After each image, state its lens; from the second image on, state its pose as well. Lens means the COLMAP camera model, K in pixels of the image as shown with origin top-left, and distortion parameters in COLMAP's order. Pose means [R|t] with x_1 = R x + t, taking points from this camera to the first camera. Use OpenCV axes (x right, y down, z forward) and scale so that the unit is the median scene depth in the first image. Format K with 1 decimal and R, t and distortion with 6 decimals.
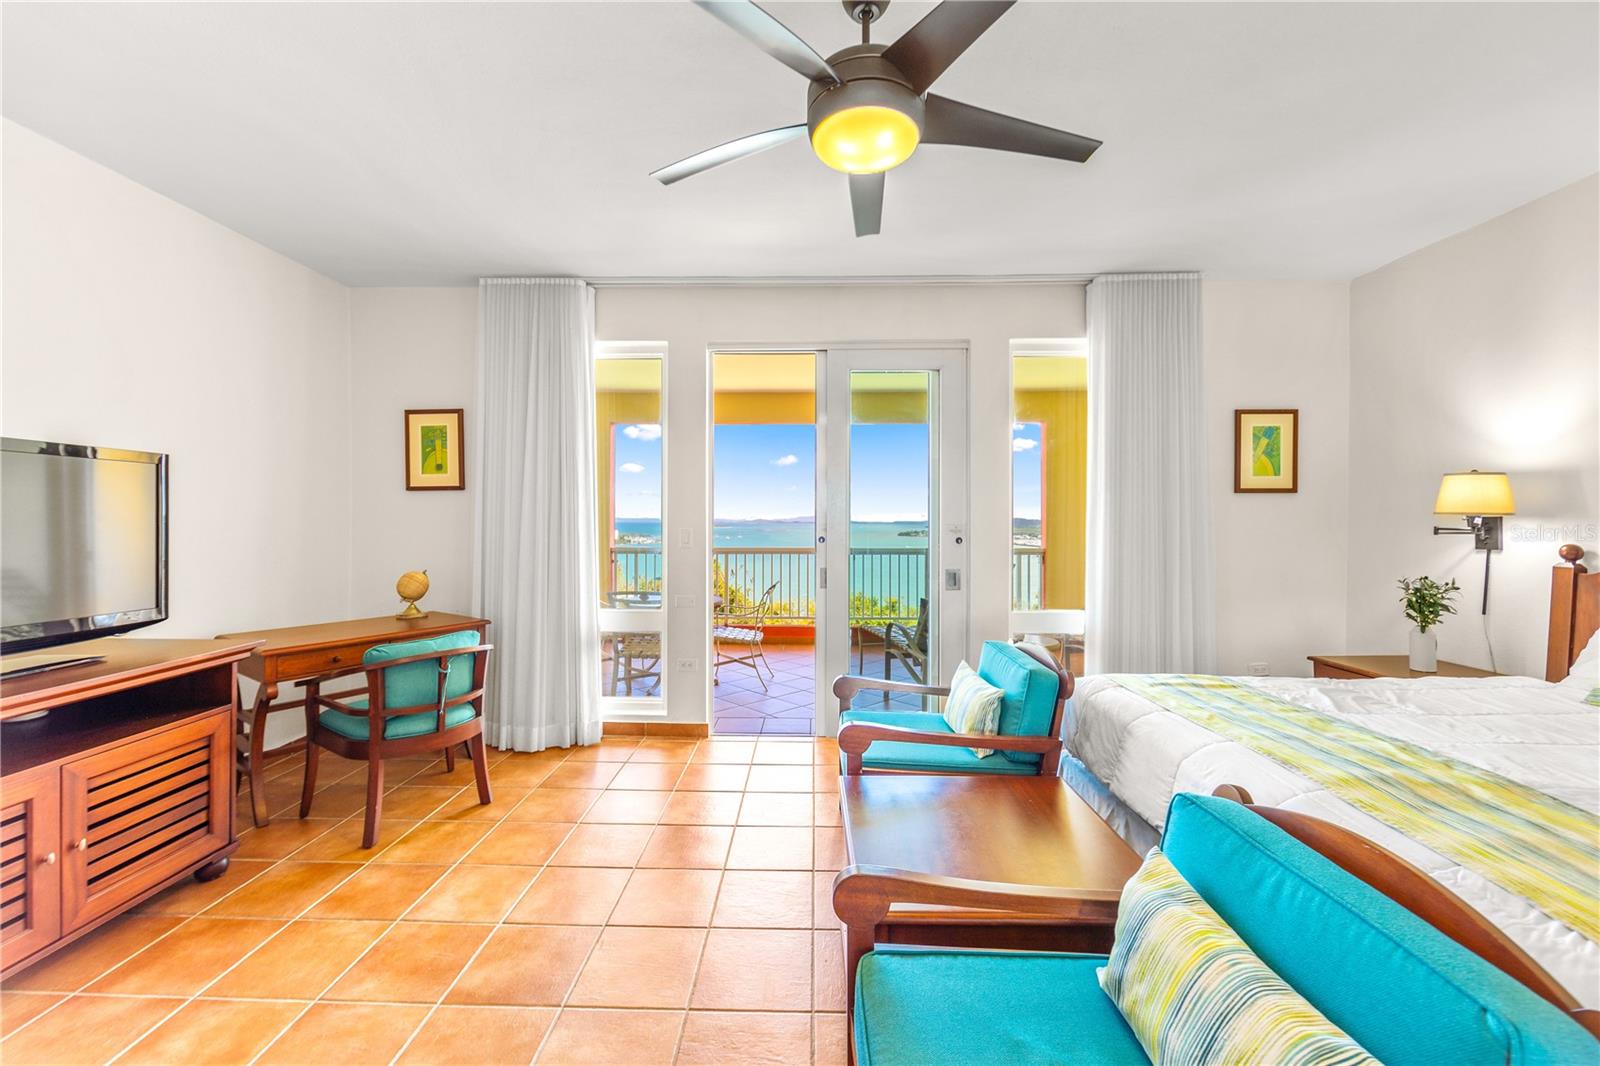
lens RADIAL K [[623.9, 0, 802.3], [0, 623.9, 523.1], [0, 0, 1]] dist [-0.003865, -0.000037]
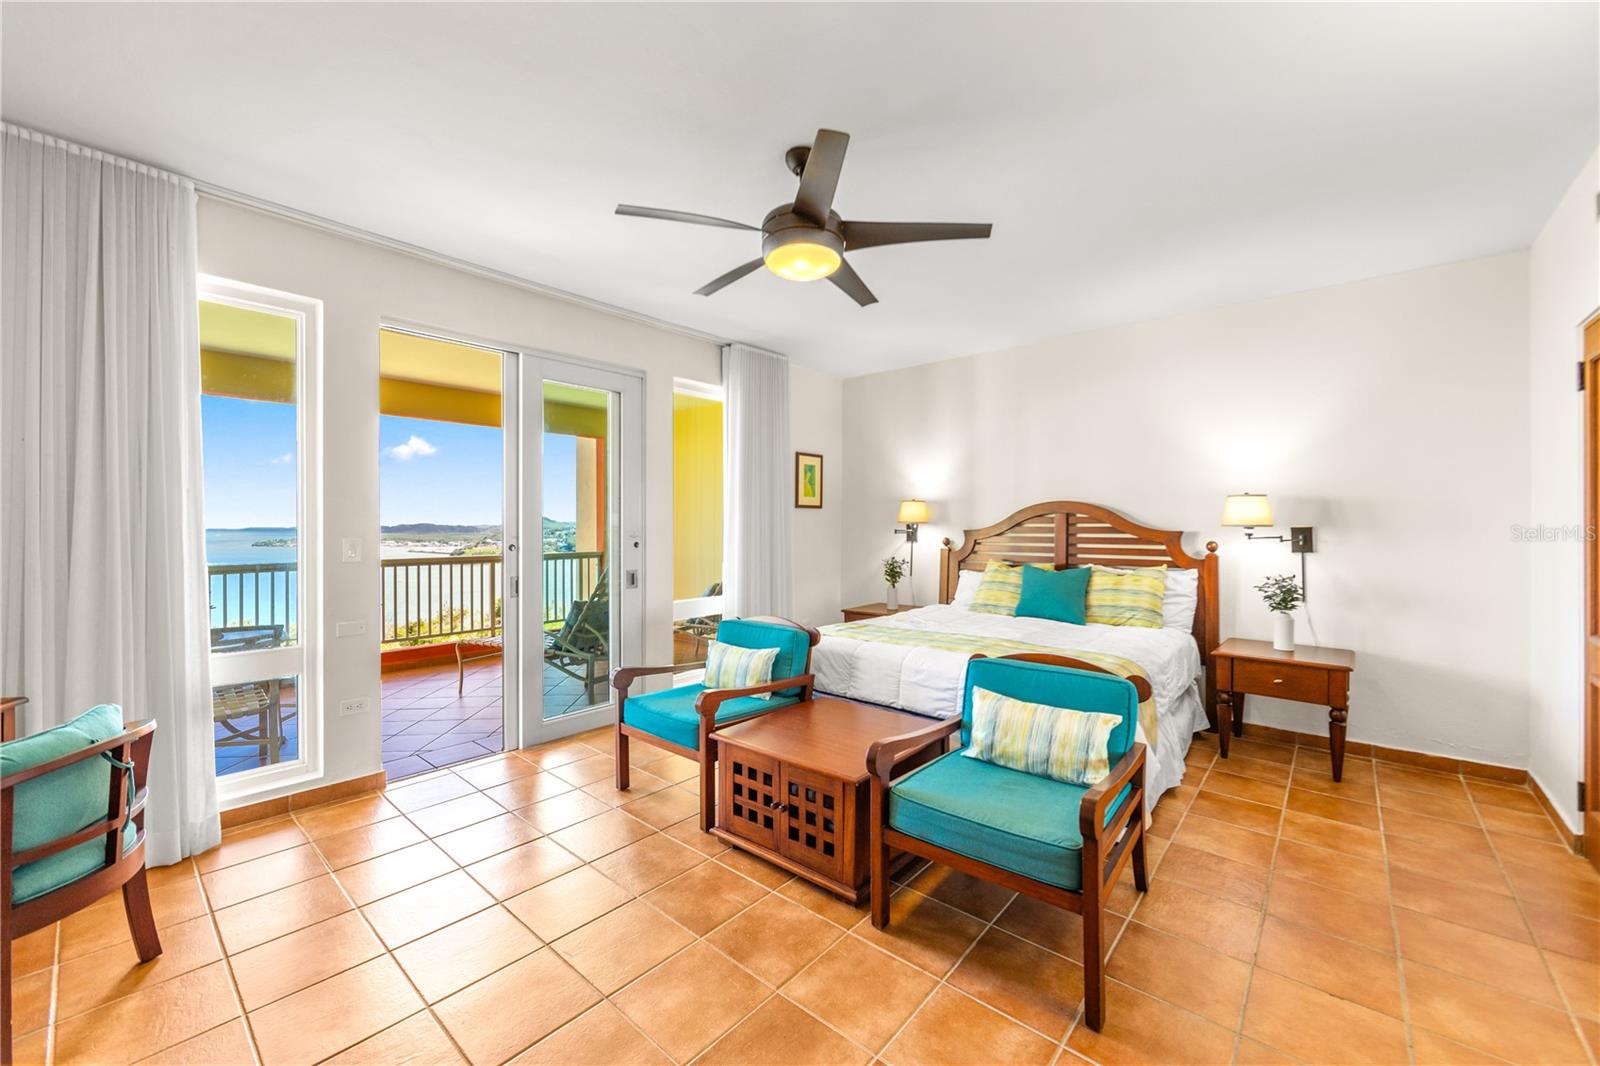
lens RADIAL K [[624.5, 0, 800.2], [0, 624.5, 526.2], [0, 0, 1]] dist [-0.005909, 0.000122]
pose [[0.639082, -0.003018, 0.769133, -0.448348], [0.005158, 0.999987, -0.000362, -0.003620], [-0.769121, 0.004199, 0.639089, 0.039174]]
